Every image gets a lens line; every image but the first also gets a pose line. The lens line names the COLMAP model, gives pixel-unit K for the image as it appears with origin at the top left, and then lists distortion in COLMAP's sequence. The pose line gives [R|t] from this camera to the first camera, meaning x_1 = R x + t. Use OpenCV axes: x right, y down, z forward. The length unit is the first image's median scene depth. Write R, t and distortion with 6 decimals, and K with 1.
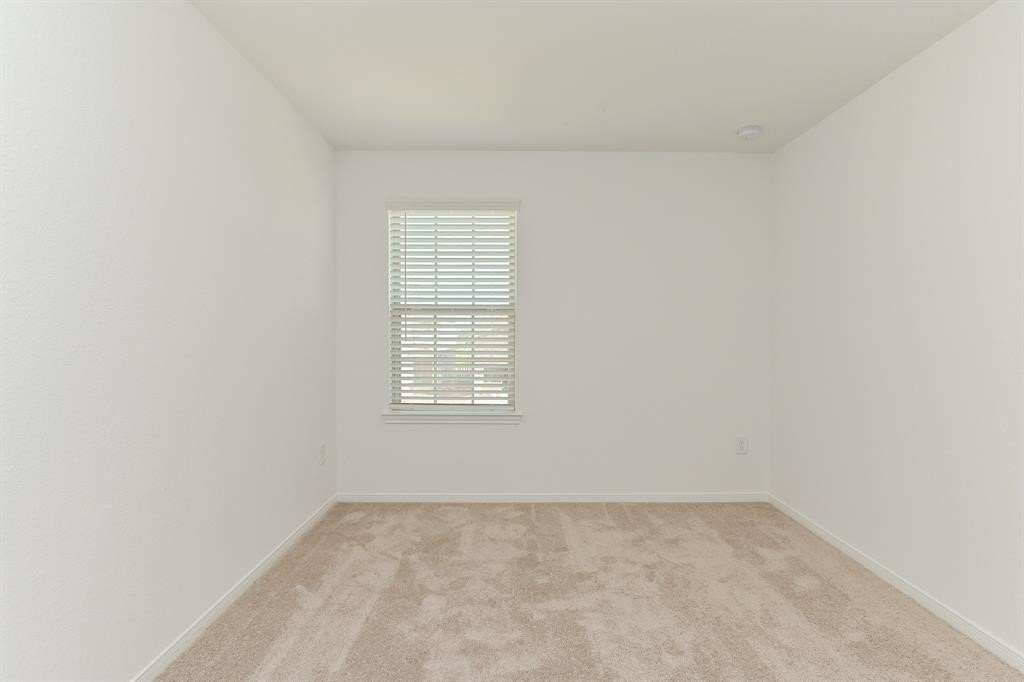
lens RADIAL K [[505.1, 0, 523.6], [0, 505.1, 339.5], [0, 0, 1]] dist [-0.022476, -0.003977]
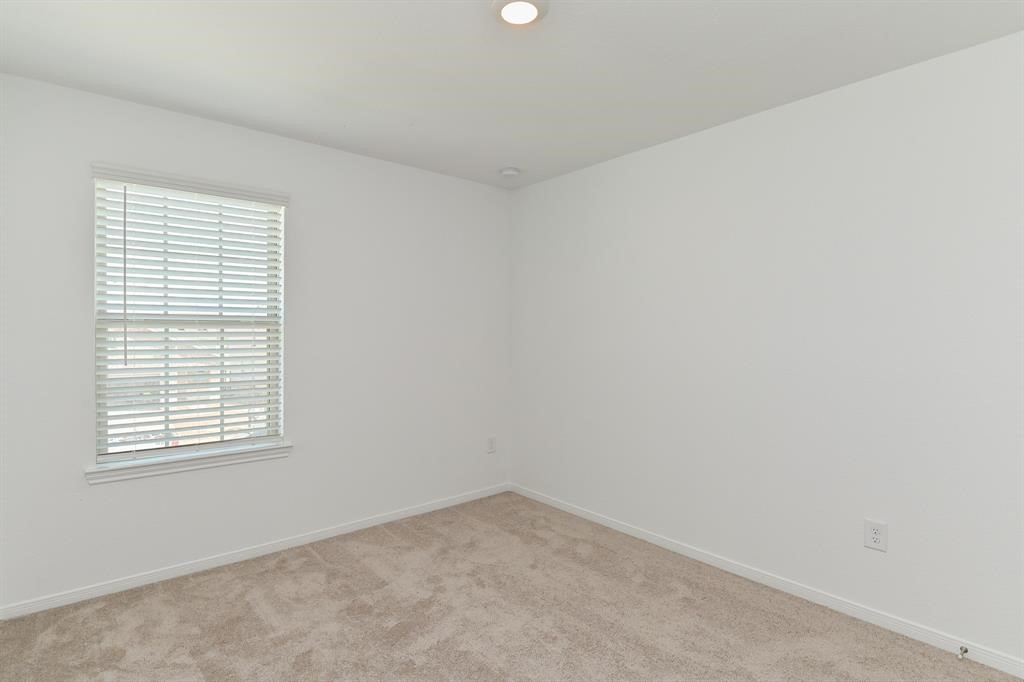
lens RADIAL K [[505.1, 0, 518.4], [0, 505.1, 339.5], [0, 0, 1]] dist [-0.022476, -0.003977]
pose [[0.760801, -0.006819, 0.648950, -0.314674], [0.006584, 0.999974, 0.002788, -0.036794], [-0.648952, 0.002152, 0.760826, 0.119938]]
